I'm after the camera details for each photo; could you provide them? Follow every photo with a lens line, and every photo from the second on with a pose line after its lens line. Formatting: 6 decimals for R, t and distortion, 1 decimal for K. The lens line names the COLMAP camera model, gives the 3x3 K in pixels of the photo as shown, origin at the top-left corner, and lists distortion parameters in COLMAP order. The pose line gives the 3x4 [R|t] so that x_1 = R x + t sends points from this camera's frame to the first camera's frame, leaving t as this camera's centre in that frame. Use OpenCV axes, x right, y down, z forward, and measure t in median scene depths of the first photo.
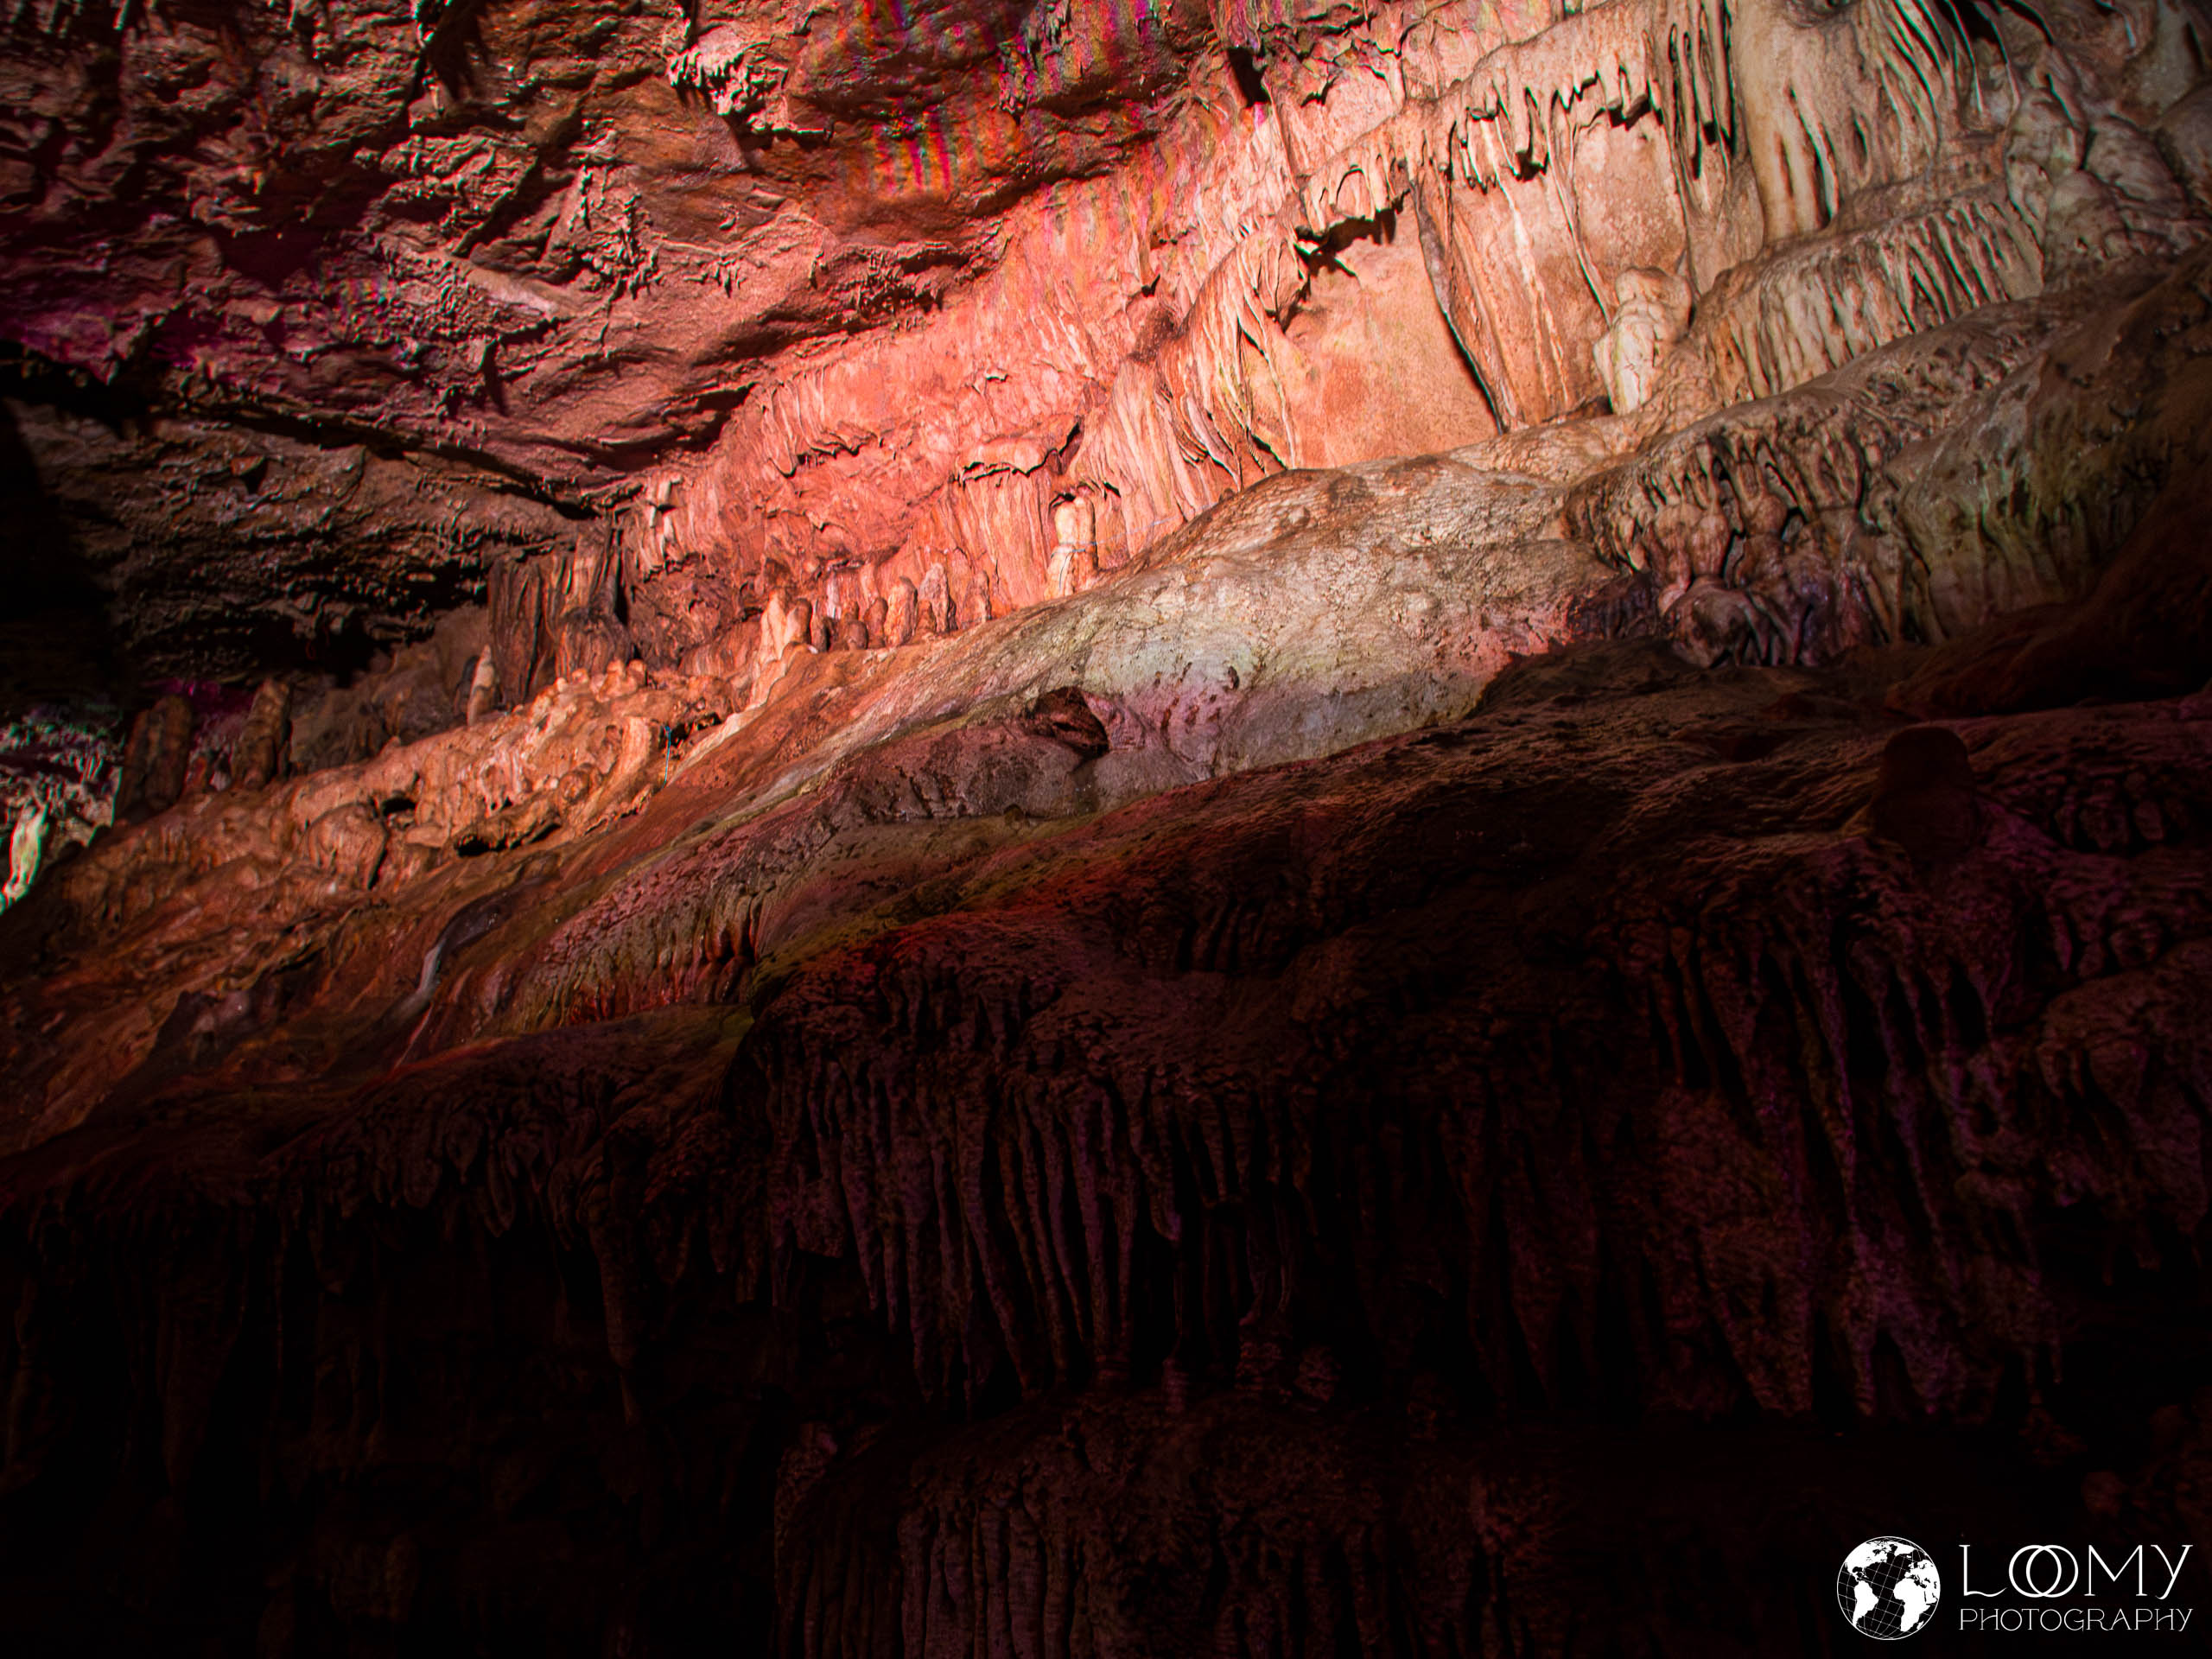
lens RADIAL K [[1817.4, 0, 1106.0], [0, 1817.4, 829.5], [0, 0, 1]] dist [-0.051554, -0.004131]
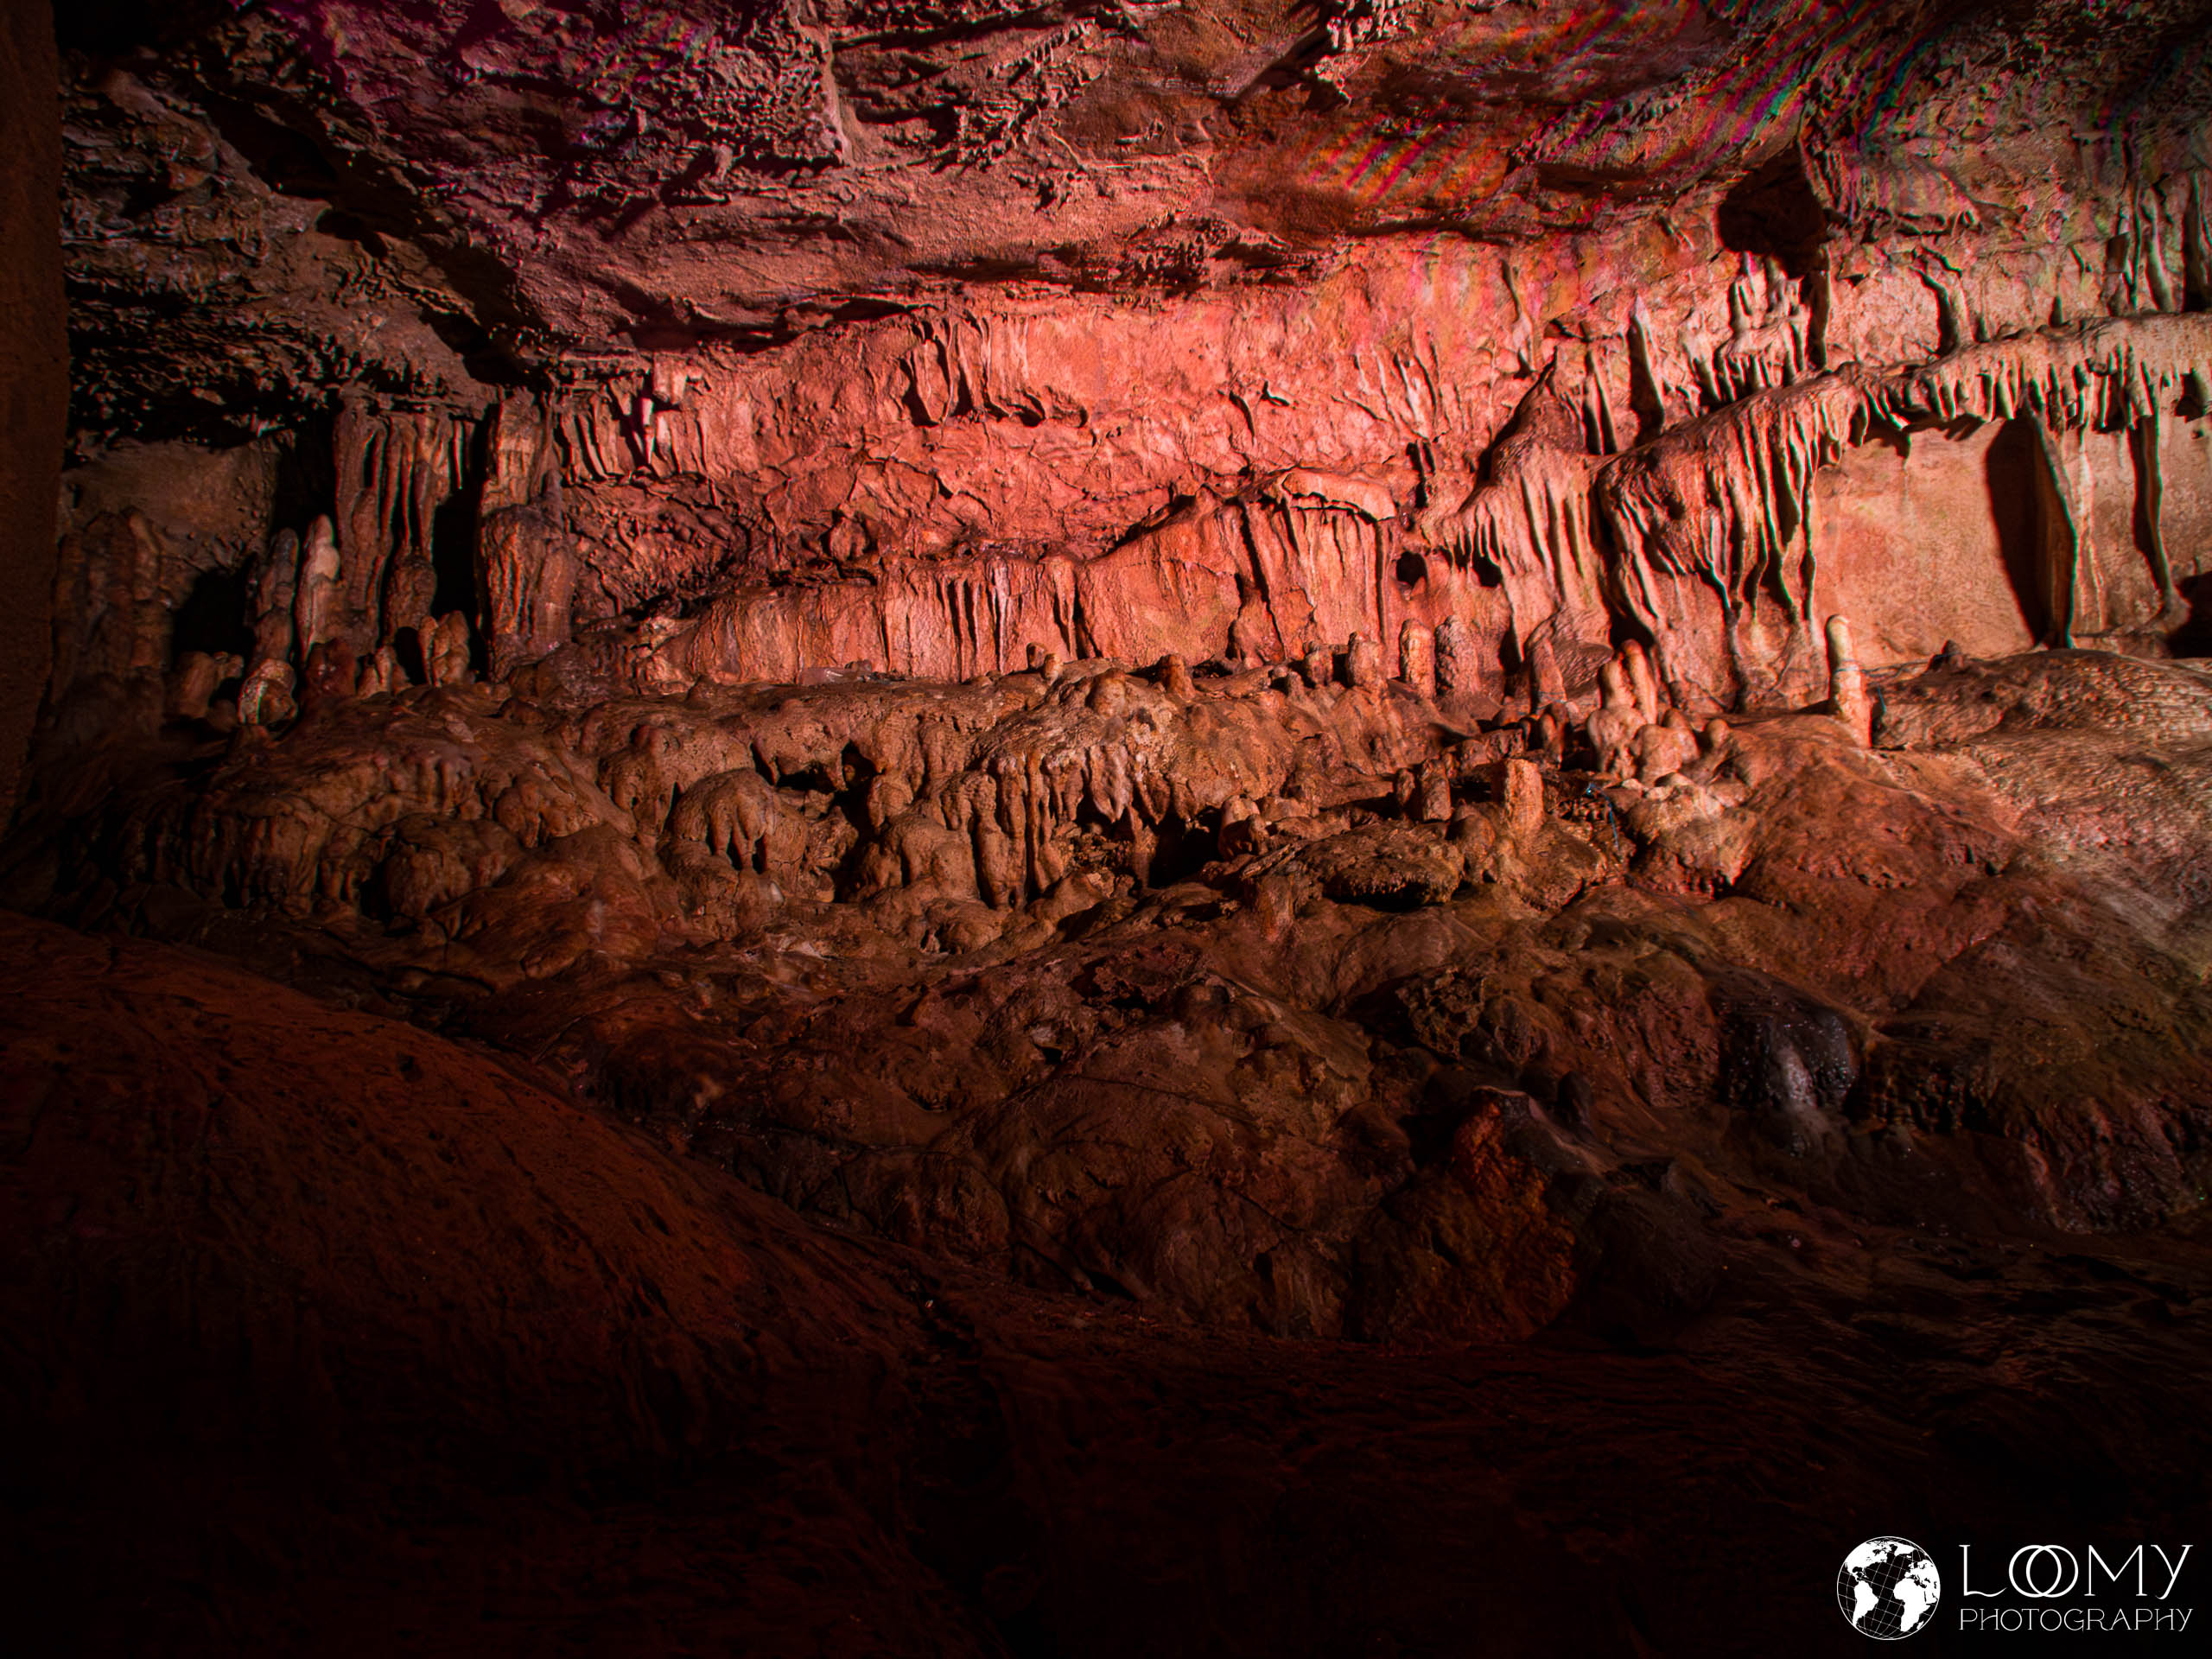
lens RADIAL K [[1817.4, 0, 1106.0], [0, 1817.4, 829.5], [0, 0, 1]] dist [-0.051554, -0.004131]
pose [[0.773118, 0.125167, 0.621790, -0.631593], [-0.114117, 0.991787, -0.057758, 0.028642], [-0.623912, -0.026303, 0.781052, 0.309800]]
